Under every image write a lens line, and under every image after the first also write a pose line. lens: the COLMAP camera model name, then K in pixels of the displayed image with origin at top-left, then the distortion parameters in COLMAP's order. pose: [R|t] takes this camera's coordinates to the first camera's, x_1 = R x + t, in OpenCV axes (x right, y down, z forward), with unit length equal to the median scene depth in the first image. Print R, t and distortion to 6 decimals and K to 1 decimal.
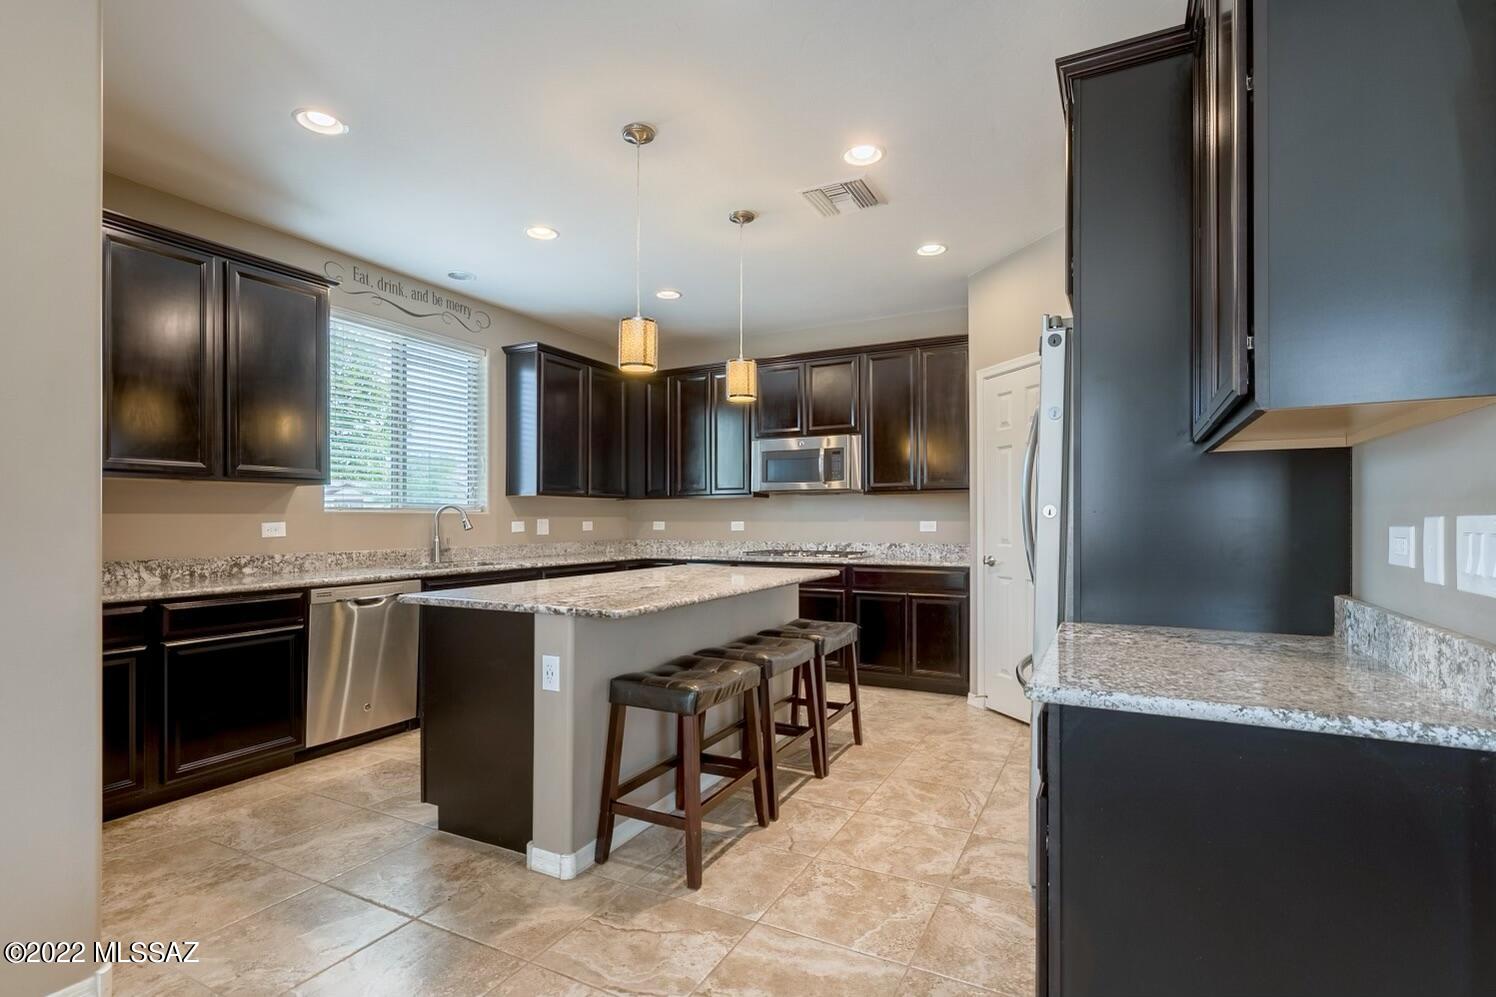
lens RADIAL K [[714.8, 0, 745.1], [0, 714.8, 515.8], [0, 0, 1]] dist [0.000175, 0.000089]
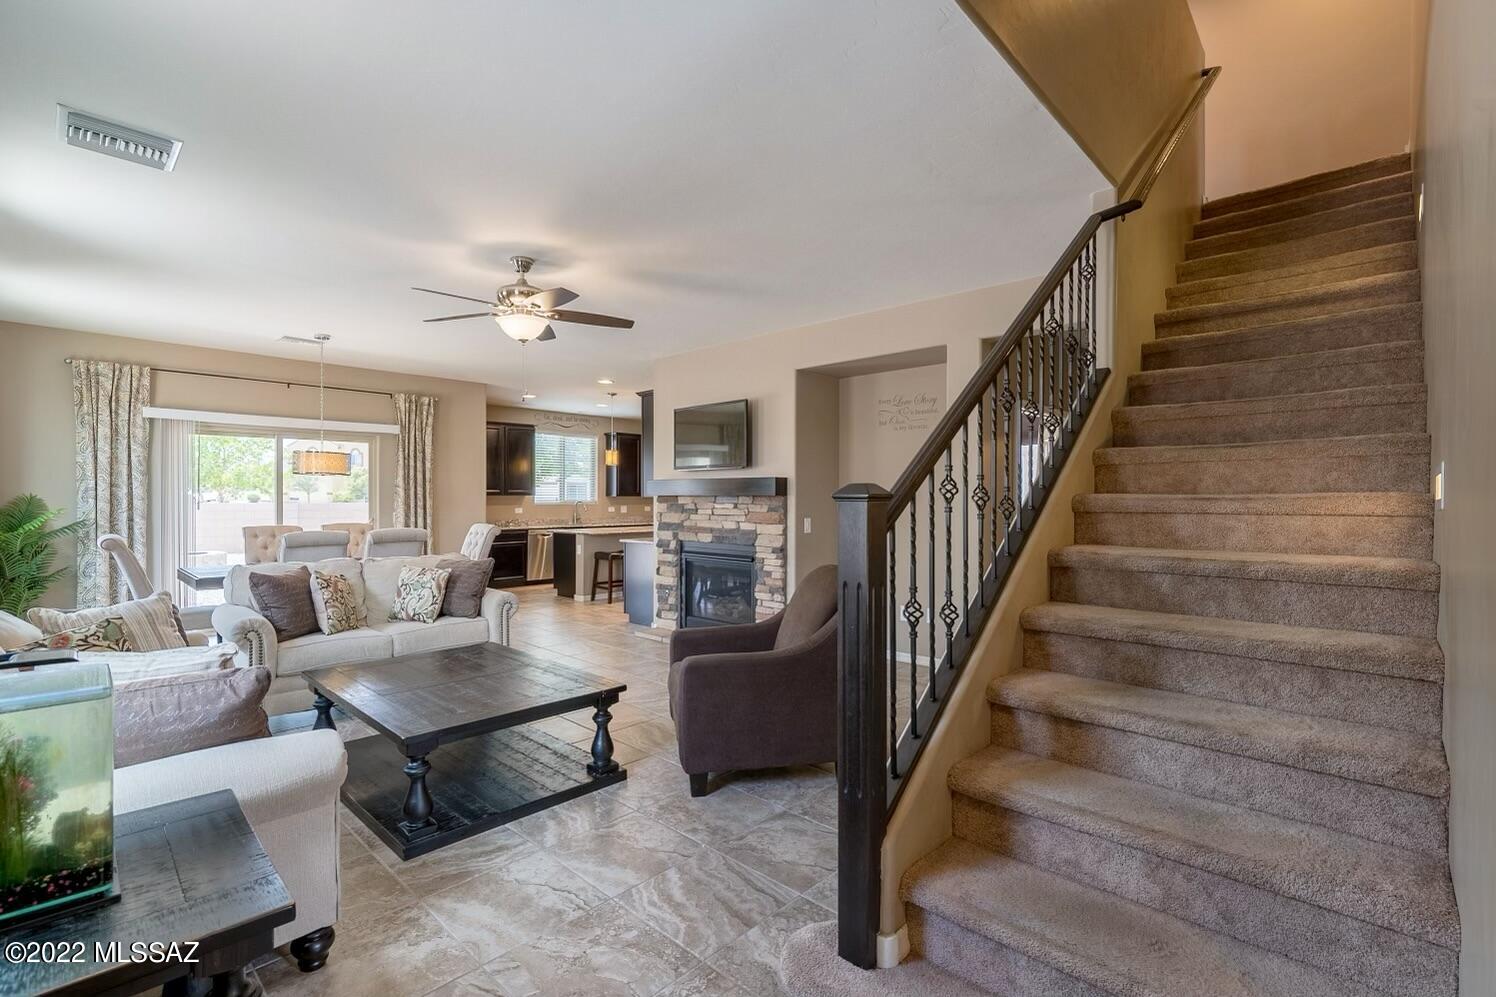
lens RADIAL K [[678.9, 0, 748.0], [0, 678.9, 498.5], [0, 0, 1]] dist [0.001280, 0.000505]
pose [[0.963111, 0.004482, -0.269067, 0.812417], [-0.002325, 0.999963, 0.008332, -0.045374], [0.269094, -0.007399, 0.963085, -1.164748]]
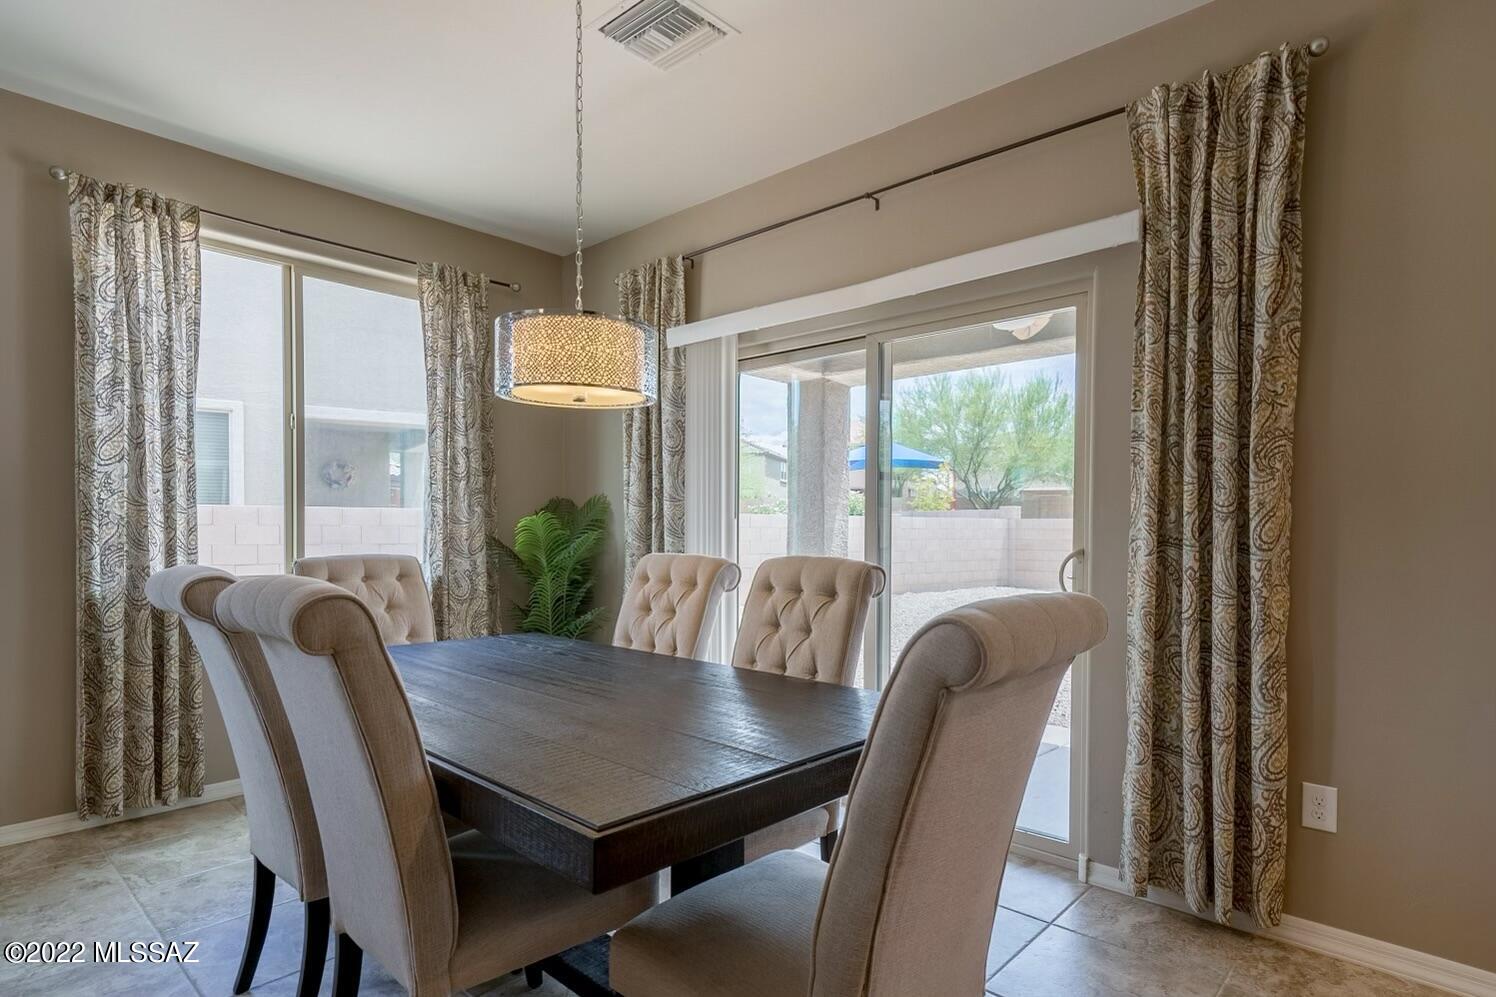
lens RADIAL K [[786.9, 0, 755.1], [0, 786.9, 535.3], [0, 0, 1]] dist [0.022256, -0.000349]
pose [[-0.255424, 0.014681, -0.966718, 0.141318], [0.004945, 0.999891, 0.013878, -0.002796], [0.966816, -0.001235, -0.255469, 0.056944]]
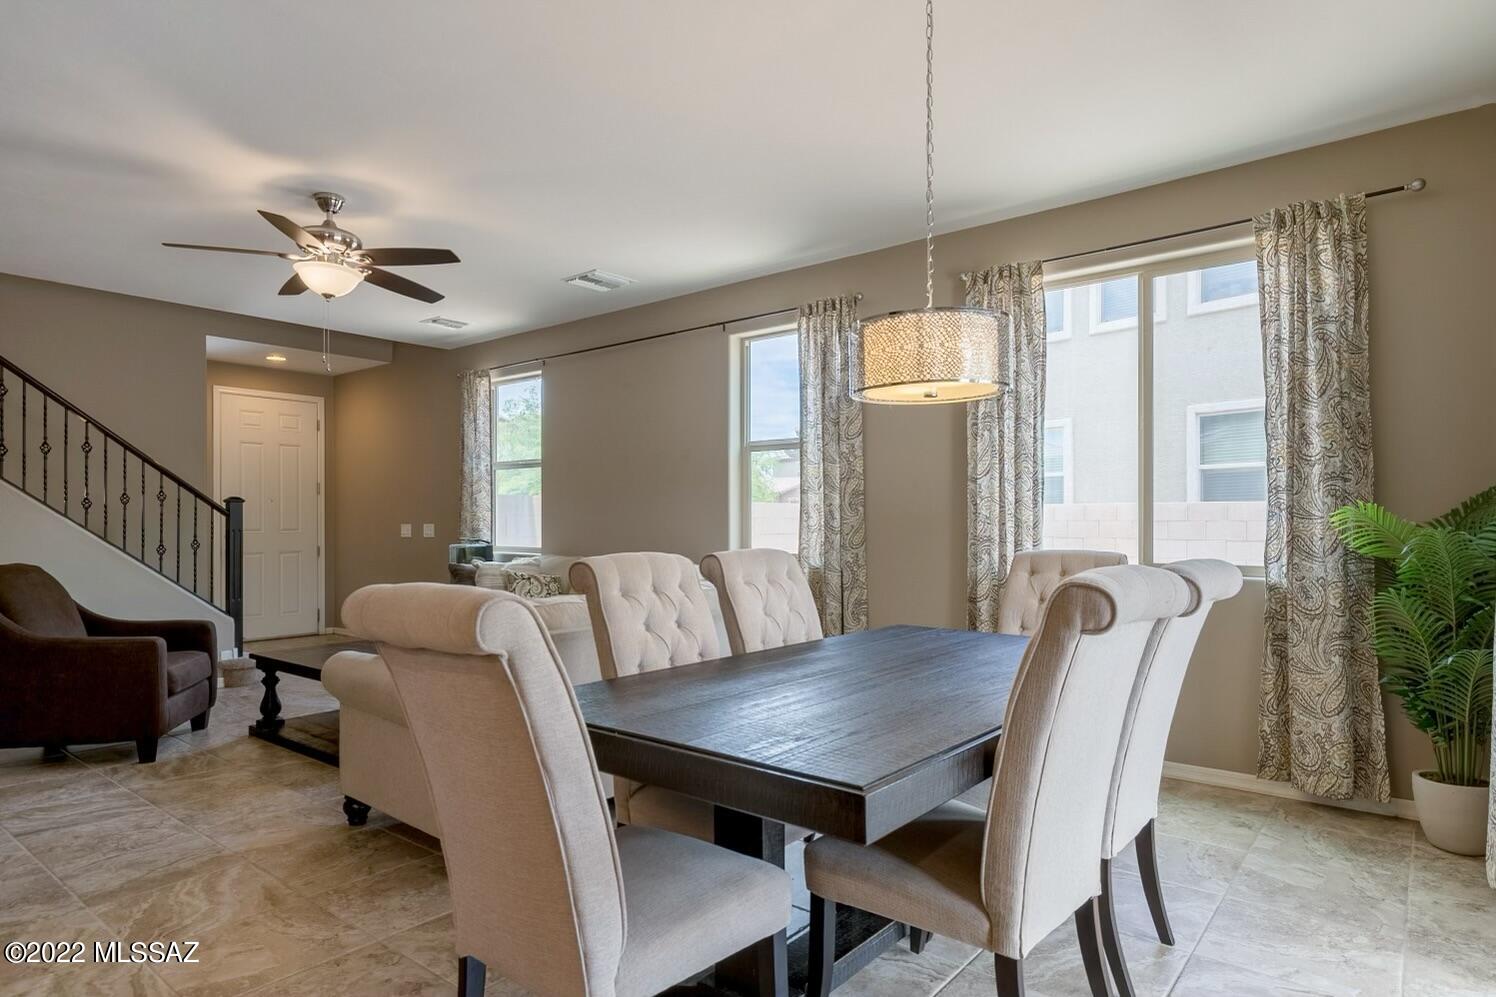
lens RADIAL K [[852.7, 0, 754.9], [0, 852.7, 522.9], [0, 0, 1]] dist [-0.000485, -0.000372]
pose [[-0.980990, 0.002713, 0.194038, -0.281990], [0.001265, 0.999970, -0.007586, 0.003330], [-0.194052, -0.007196, -0.980965, 0.348995]]
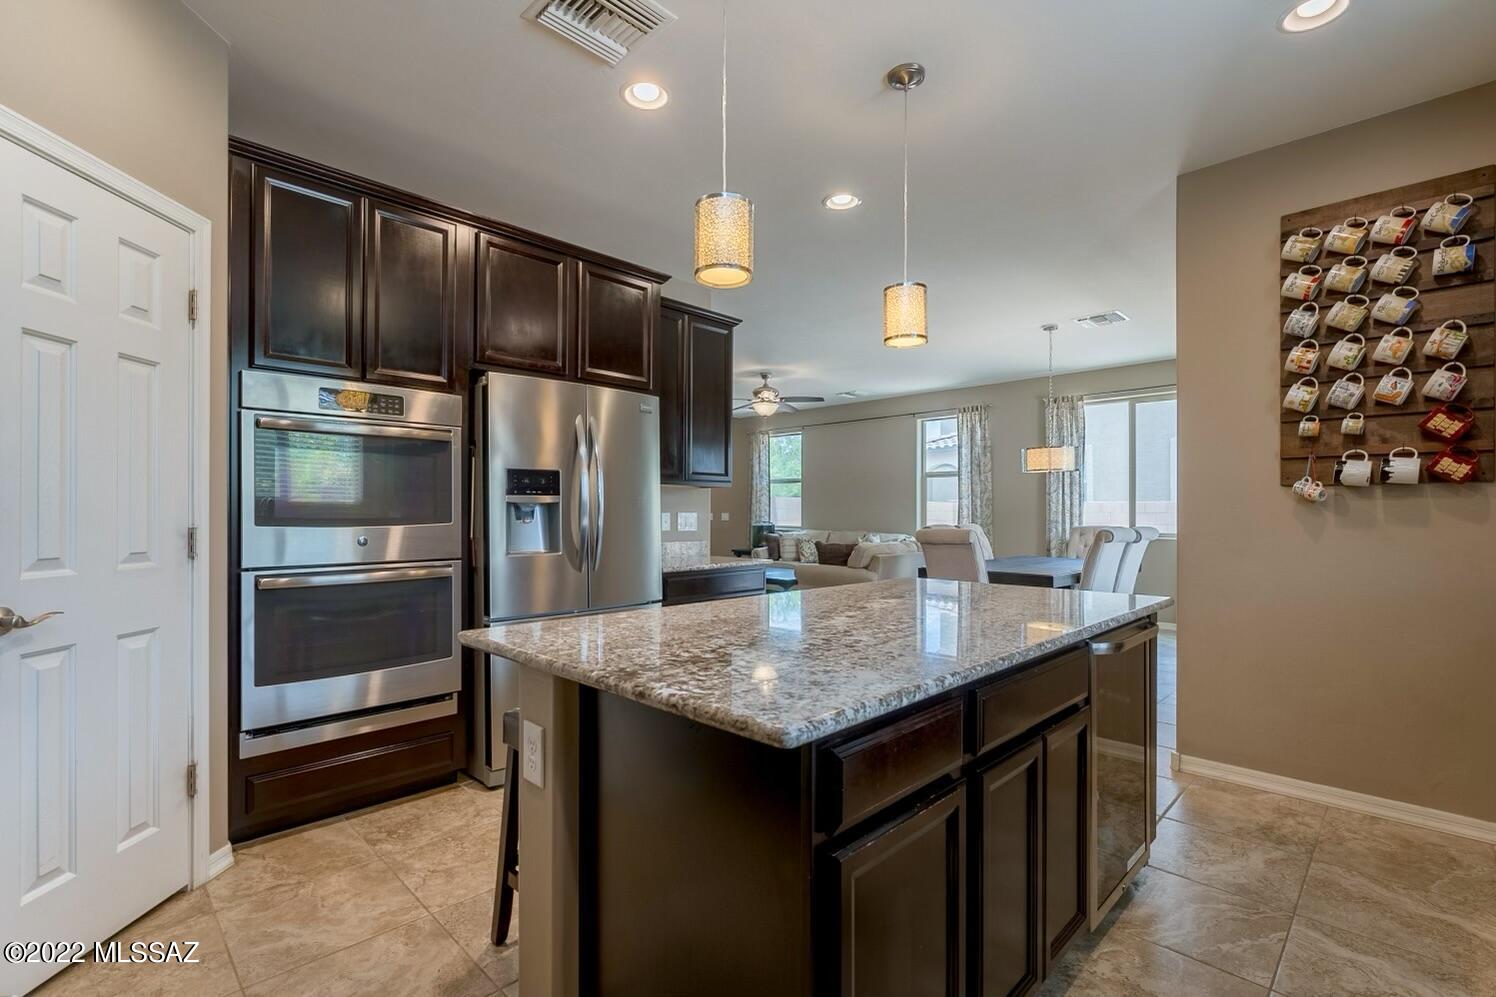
lens RADIAL K [[686.6, 0, 755.7], [0, 686.6, 511.9], [0, 0, 1]] dist [-0.000482, -0.000251]
pose [[-0.958866, -0.000766, 0.283857, -0.131229], [-0.003201, 0.999962, -0.008116, 0.007192], [-0.283840, -0.008691, -0.958832, 1.139364]]
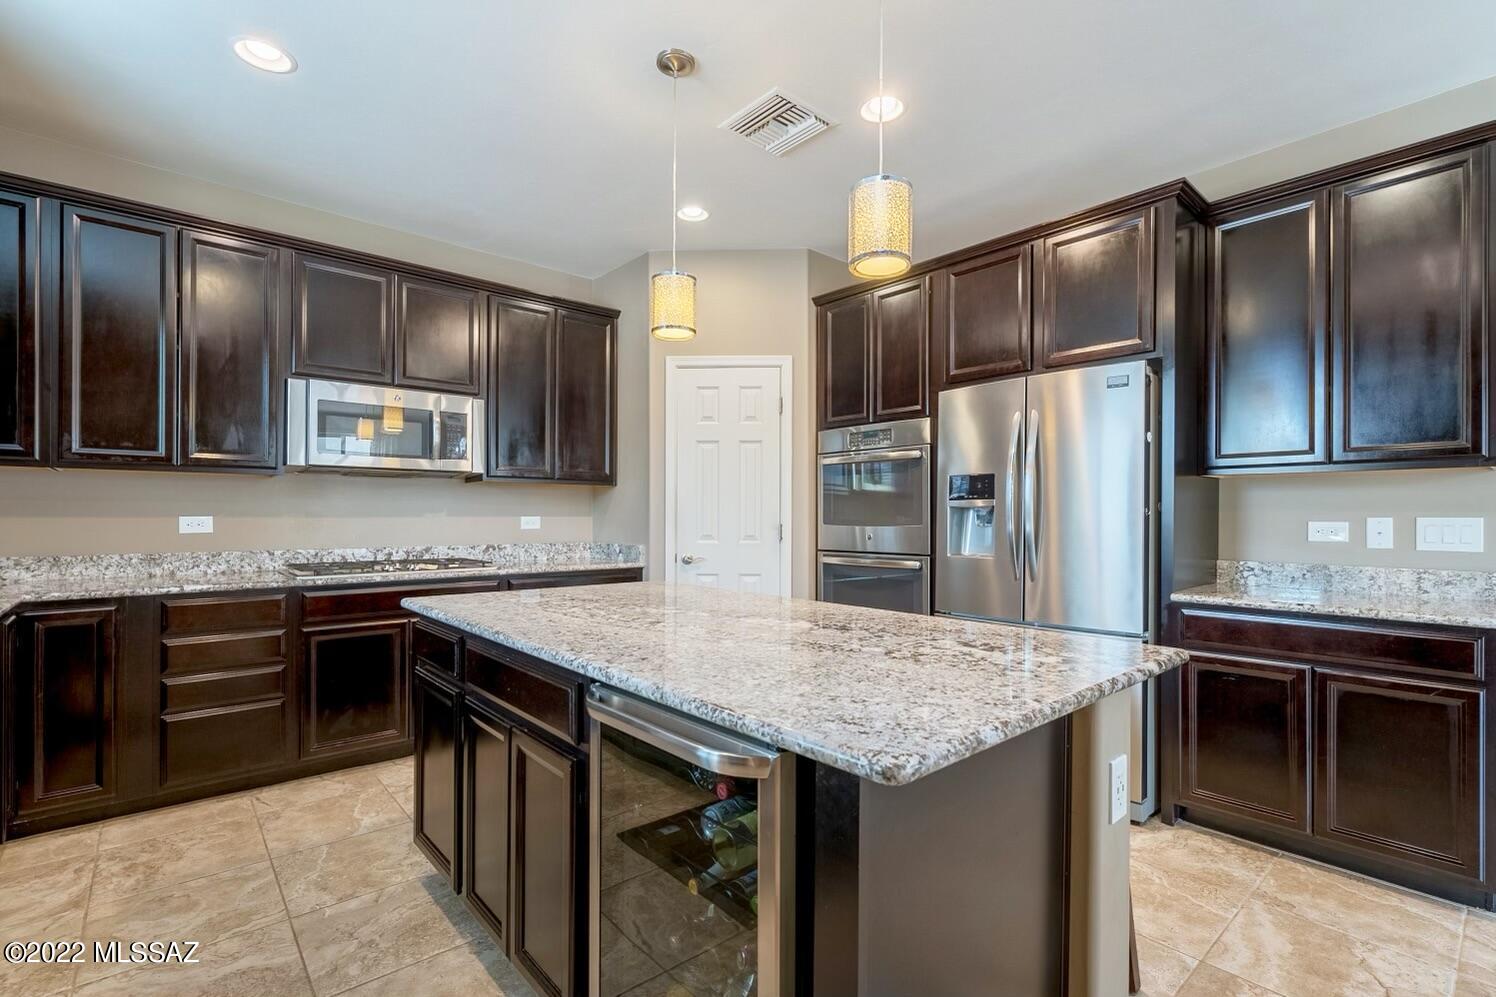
lens RADIAL K [[682.5, 0, 743.1], [0, 682.5, 515.6], [0, 0, 1]] dist [-0.001712, -0.000022]
pose [[0.364156, 0.002901, 0.931333, -0.447211], [-0.009378, 0.999956, 0.000552, 0.004061], [-0.931291, -0.008935, 0.364167, 0.549597]]
